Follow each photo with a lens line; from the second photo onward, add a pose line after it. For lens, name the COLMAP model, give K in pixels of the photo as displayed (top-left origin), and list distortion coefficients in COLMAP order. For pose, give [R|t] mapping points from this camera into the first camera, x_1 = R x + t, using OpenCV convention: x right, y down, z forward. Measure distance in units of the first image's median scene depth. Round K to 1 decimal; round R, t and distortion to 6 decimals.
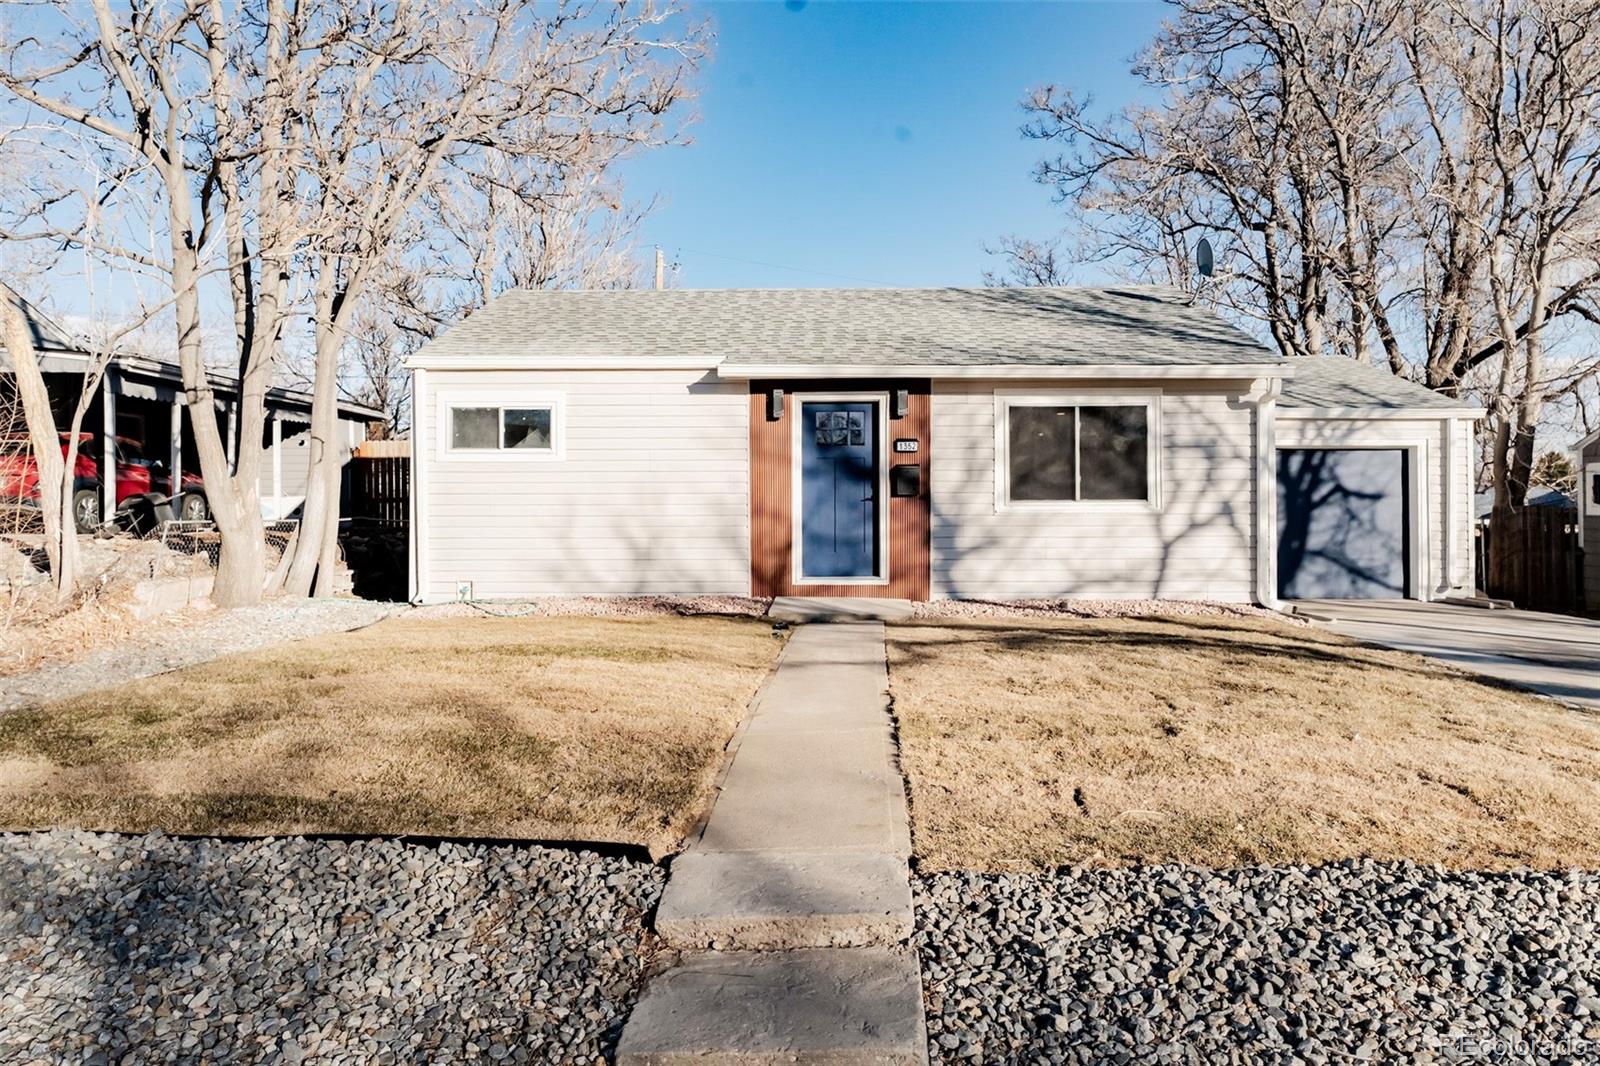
lens RADIAL K [[1059.9, 0, 800.0], [0, 1059.9, 533.0], [0, 0, 1]] dist [0.005237, -0.000057]
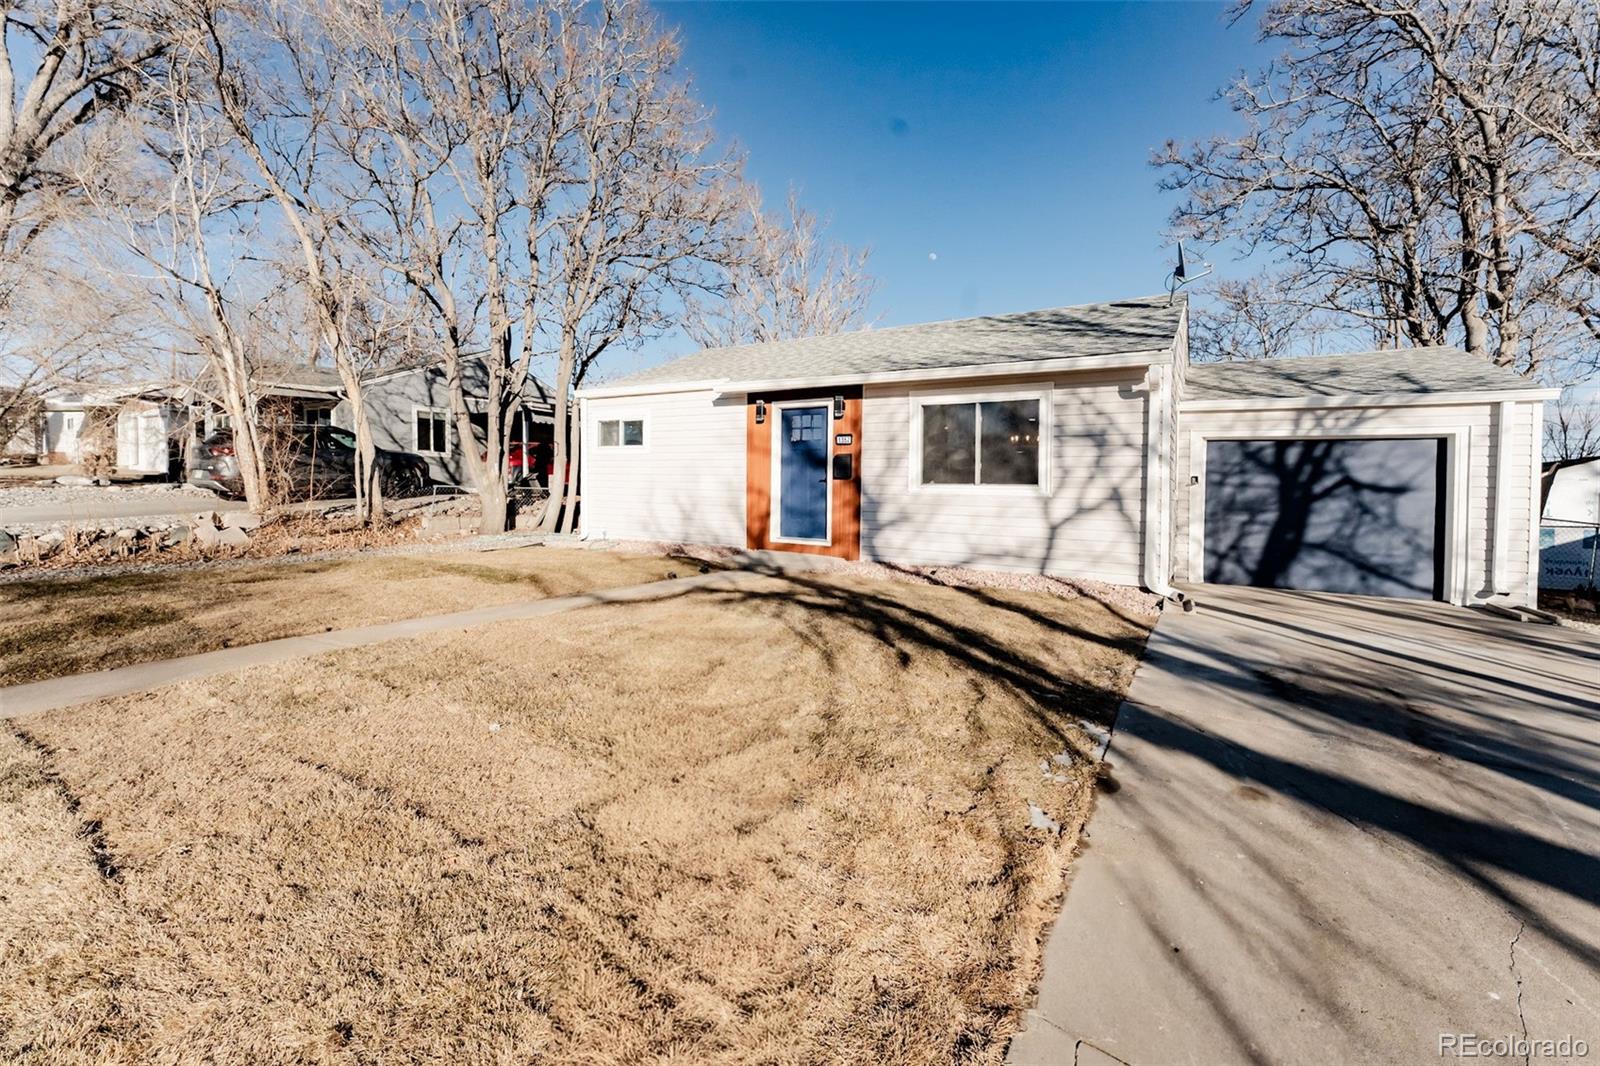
lens RADIAL K [[646.4, 0, 800.3], [0, 646.4, 525.6], [0, 0, 1]] dist [0.001962, 0.000079]
pose [[0.869850, 0.048245, -0.490951, 0.441576], [-0.037239, 0.998788, 0.032171, -0.001628], [0.491909, -0.009701, 0.870593, 0.290373]]
